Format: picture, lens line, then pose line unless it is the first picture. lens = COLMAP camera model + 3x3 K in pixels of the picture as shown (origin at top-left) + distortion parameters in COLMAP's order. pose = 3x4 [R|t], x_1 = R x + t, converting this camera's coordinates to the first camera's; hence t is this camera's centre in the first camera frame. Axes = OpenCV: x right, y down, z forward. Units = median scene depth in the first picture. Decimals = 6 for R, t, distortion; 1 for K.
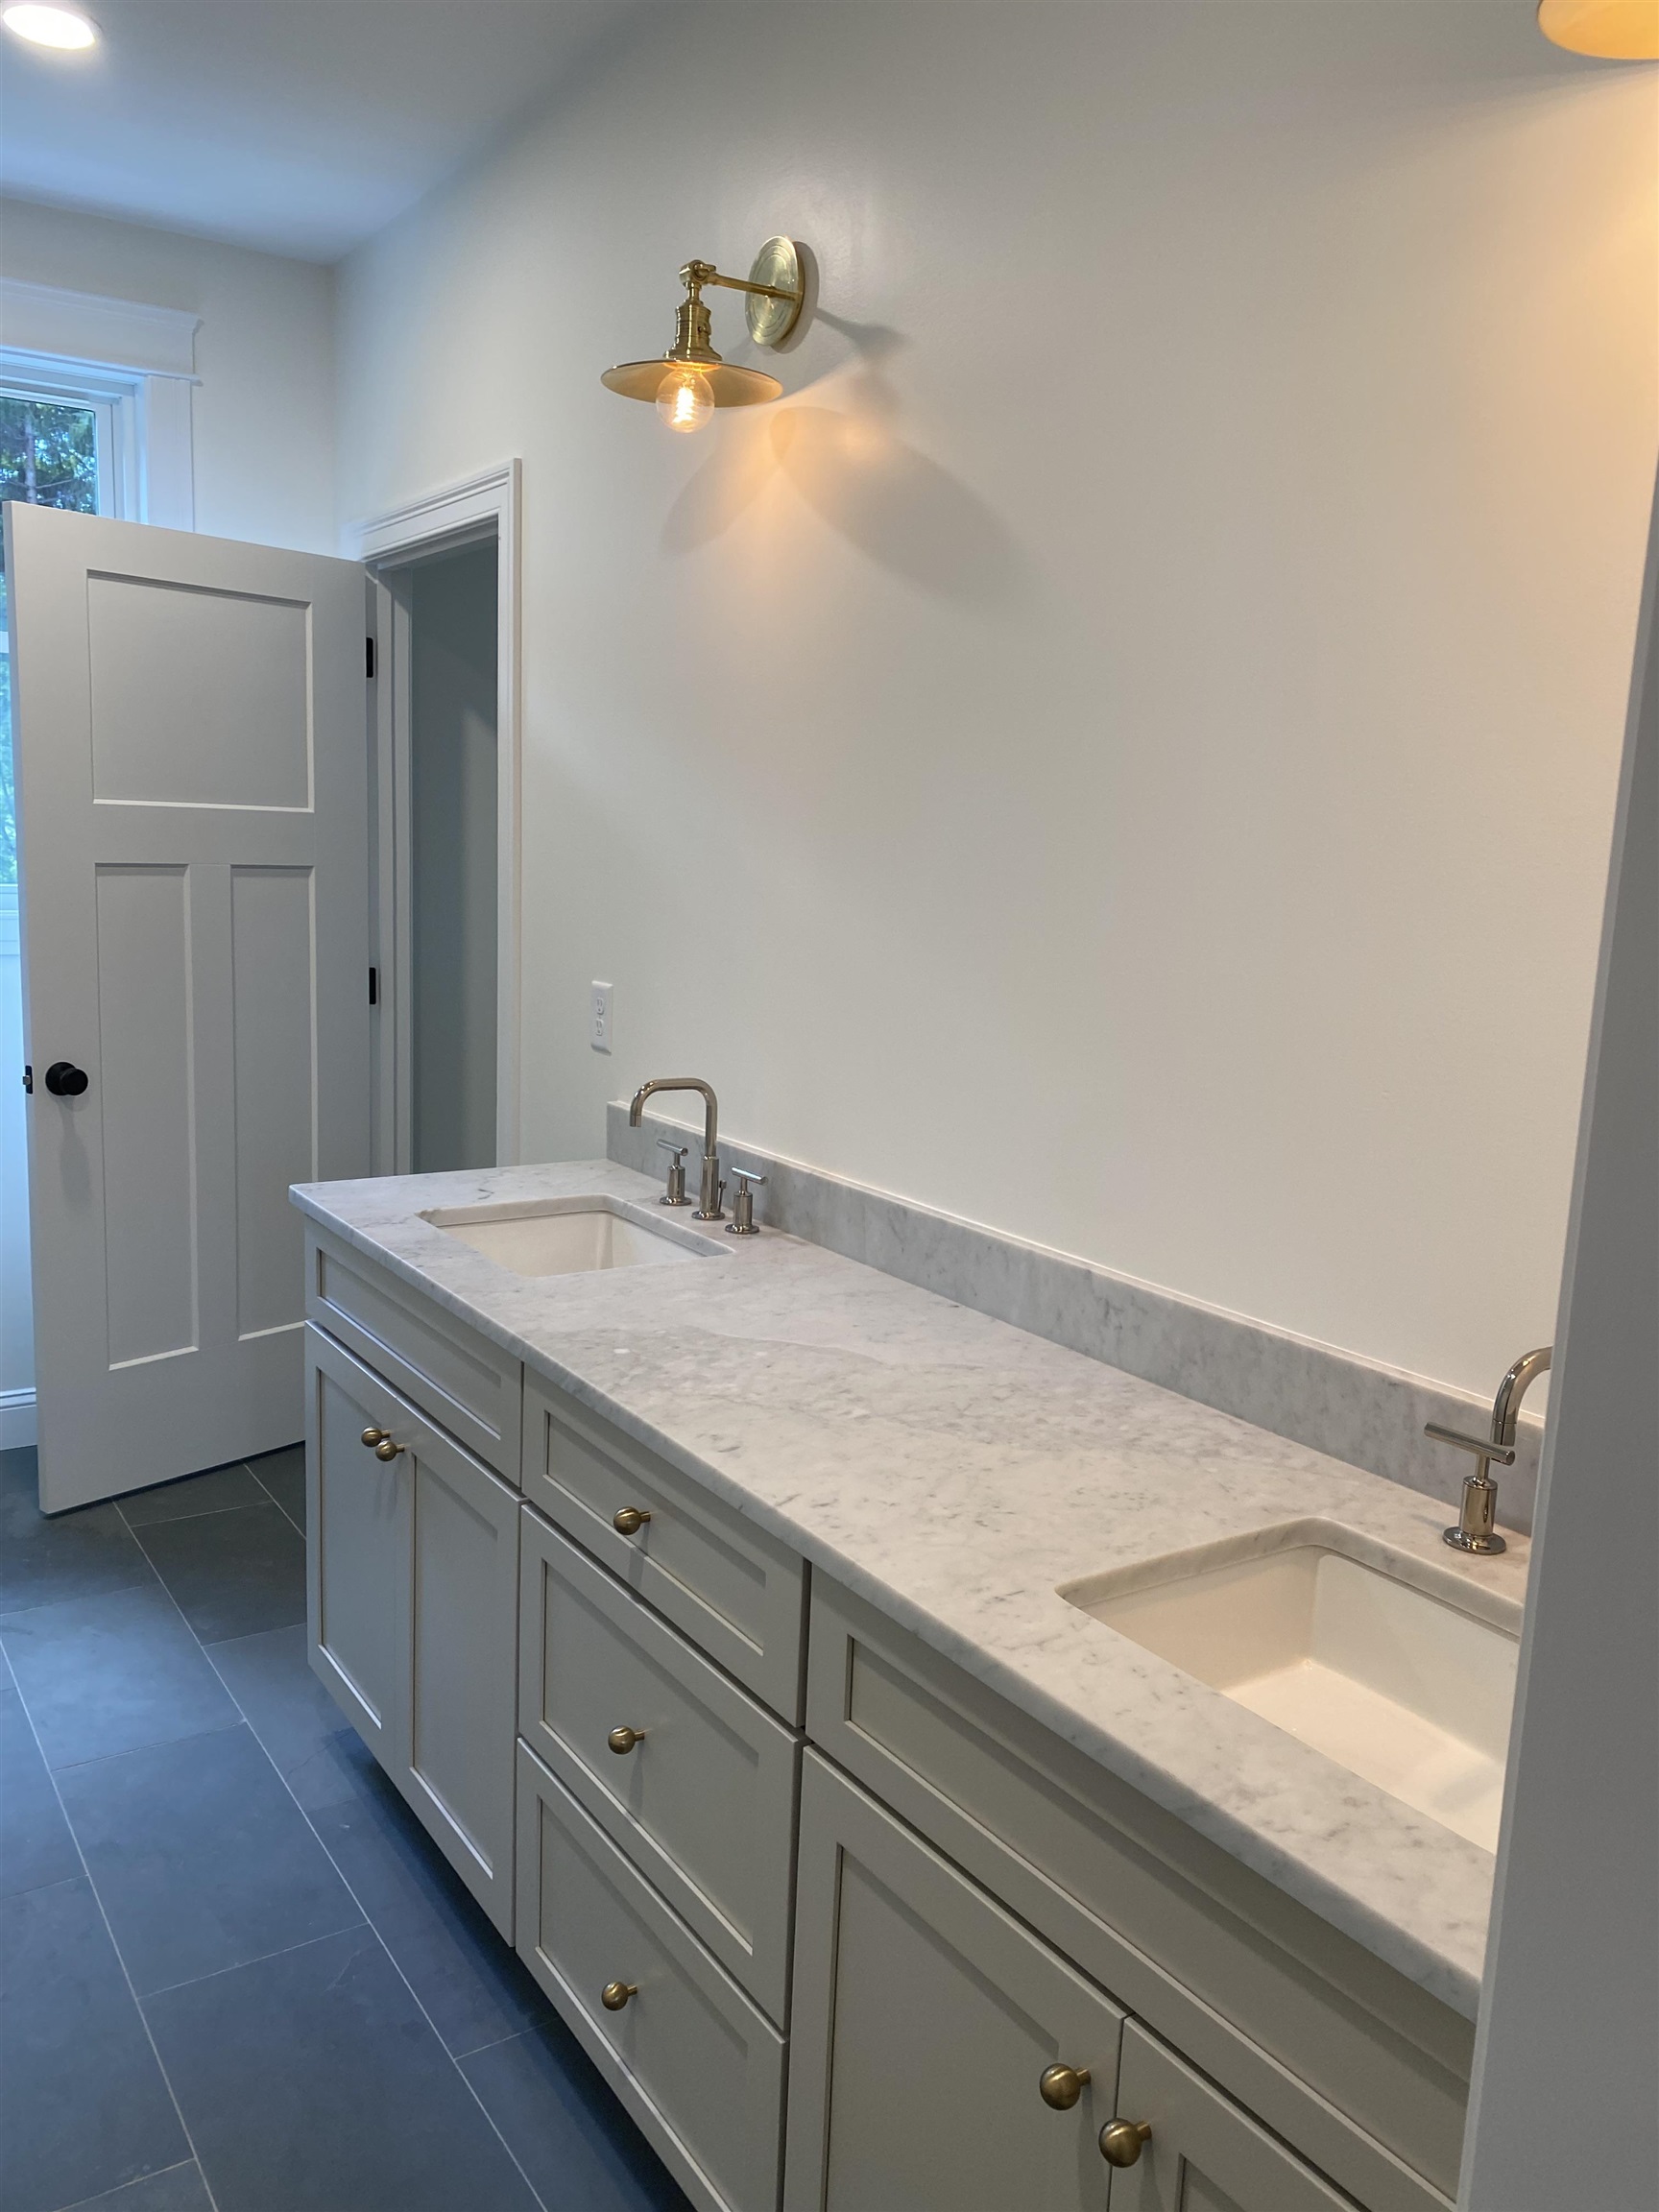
lens RADIAL K [[1703.1, 0, 813.1], [0, 1703.1, 1107.8], [0, 0, 1]] dist [0.044918, -0.032822]
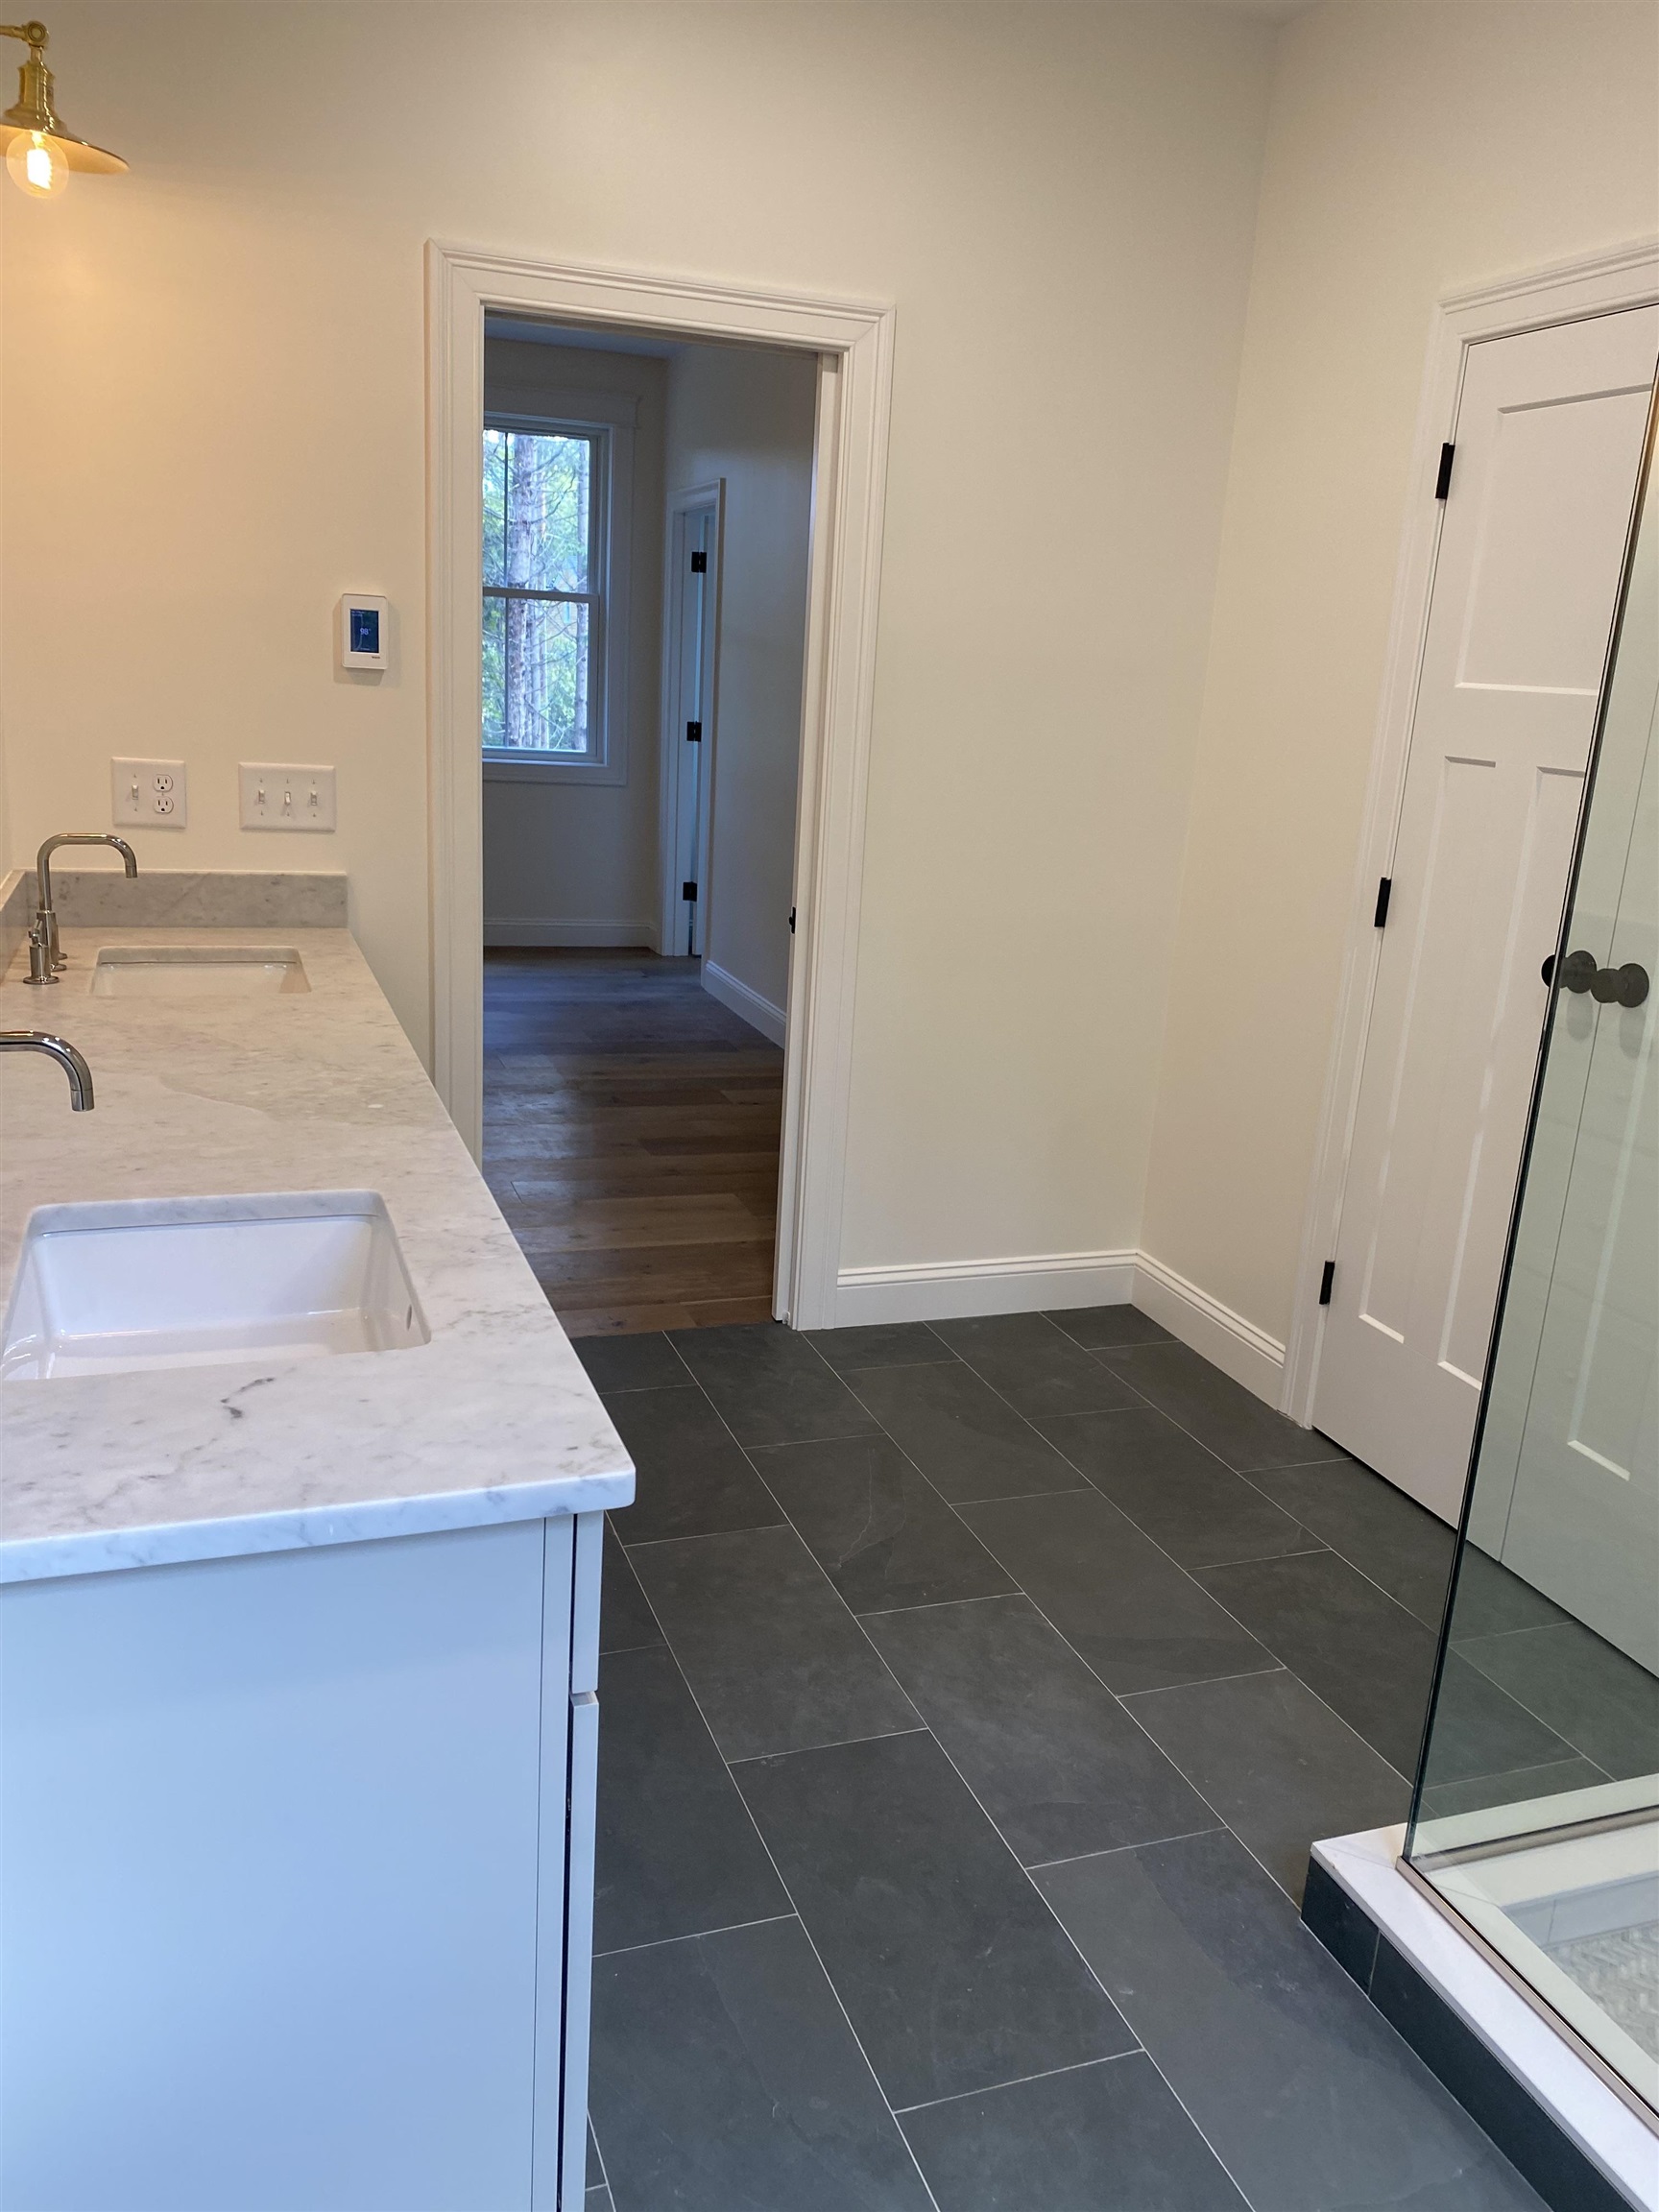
lens RADIAL K [[1703.1, 0, 831.5], [0, 1703.1, 1112.4], [0, 0, 1]] dist [0.044918, -0.032822]
pose [[-0.969269, -0.151333, 0.193947, -0.582923], [-0.059670, 0.909481, 0.411440, -0.304330], [-0.238655, 0.387223, -0.890563, 1.839582]]
